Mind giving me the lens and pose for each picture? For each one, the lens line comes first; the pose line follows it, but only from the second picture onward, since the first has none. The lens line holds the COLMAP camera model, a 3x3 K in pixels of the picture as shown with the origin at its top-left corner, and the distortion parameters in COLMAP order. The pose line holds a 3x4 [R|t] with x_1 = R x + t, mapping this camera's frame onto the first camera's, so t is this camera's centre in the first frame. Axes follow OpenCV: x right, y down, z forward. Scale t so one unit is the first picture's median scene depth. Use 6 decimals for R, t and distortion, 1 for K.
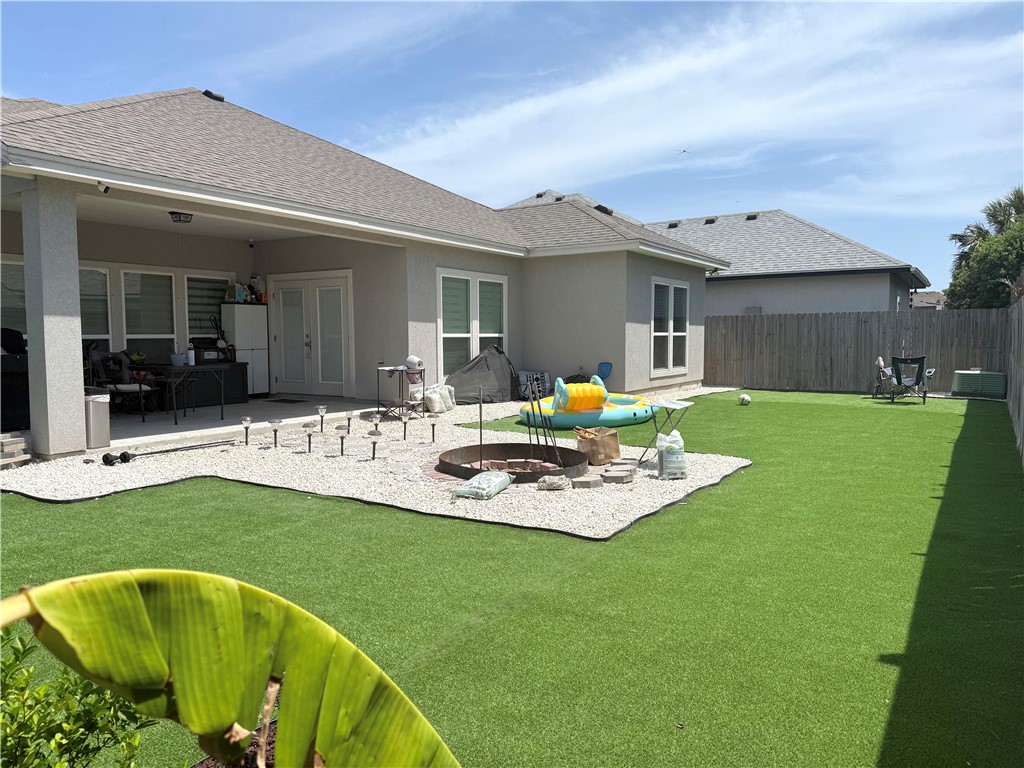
lens RADIAL K [[717.4, 0, 488.7], [0, 717.4, 339.5], [0, 0, 1]] dist [0.058958, -0.093066]
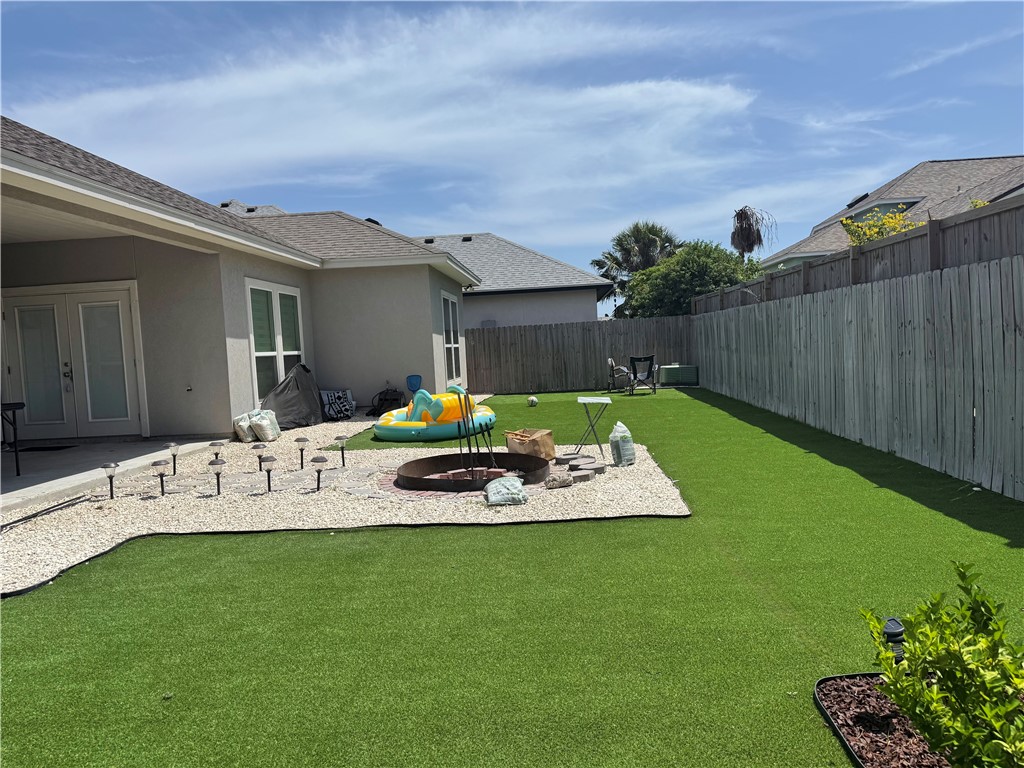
lens RADIAL K [[720.1, 0, 508.5], [0, 720.1, 381.9], [0, 0, 1]] dist [0.138177, -0.223143]
pose [[0.857020, -0.062138, 0.511523, -0.230438], [0.046132, 0.997969, 0.043939, 0.002475], [-0.513214, -0.014059, 0.858145, 0.059228]]
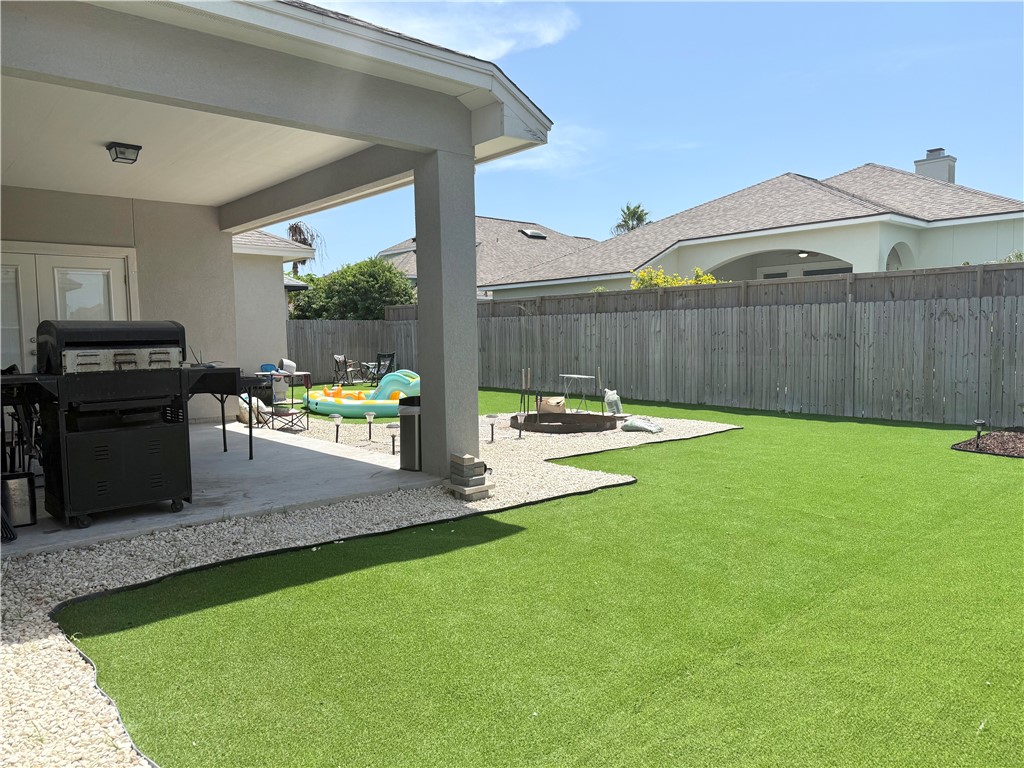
lens RADIAL K [[720.1, 0, 508.5], [0, 720.1, 381.9], [0, 0, 1]] dist [0.138177, -0.223143]
pose [[0.243601, -0.058148, 0.968131, -0.717565], [0.015218, 0.998307, 0.056131, 0.003187], [-0.969756, 0.001060, 0.244074, 0.385545]]
